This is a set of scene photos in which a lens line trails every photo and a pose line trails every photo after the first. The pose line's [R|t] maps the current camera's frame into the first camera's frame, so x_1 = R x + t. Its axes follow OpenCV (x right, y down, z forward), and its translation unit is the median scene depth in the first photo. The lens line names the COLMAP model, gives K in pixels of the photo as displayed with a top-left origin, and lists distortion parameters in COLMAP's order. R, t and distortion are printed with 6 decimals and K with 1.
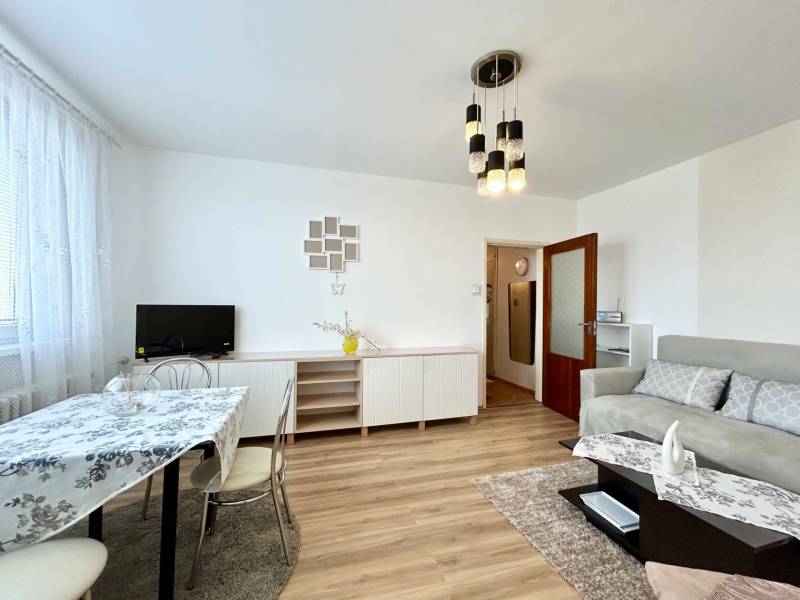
lens RADIAL K [[324.1, 0, 398.5], [0, 324.1, 301.4], [0, 0, 1]] dist [0.001828, 0.000643]
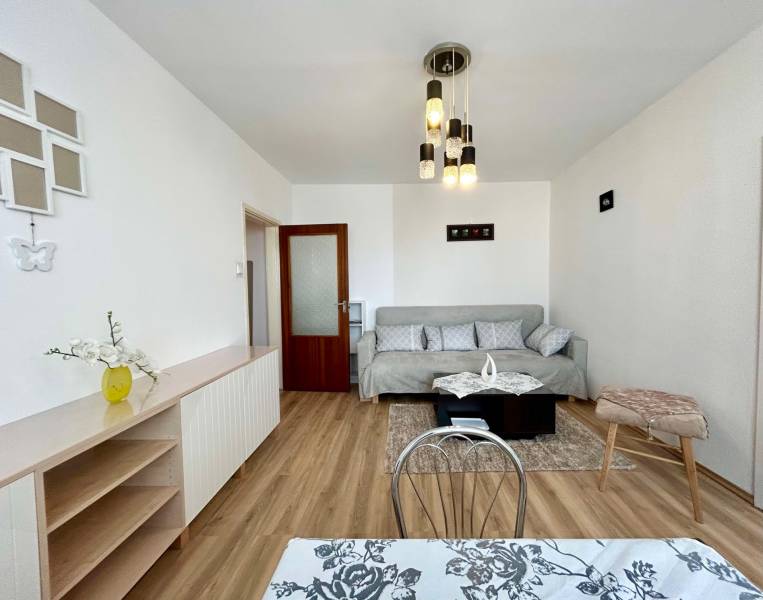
lens RADIAL K [[332.9, 0, 382.6], [0, 332.9, 304.3], [0, 0, 1]] dist [0.000843, -0.000201]
pose [[0.289771, -0.067701, 0.954698, -0.528155], [0.007160, 0.997620, 0.068572, -0.006737], [-0.957069, -0.013035, 0.289567, 0.568544]]
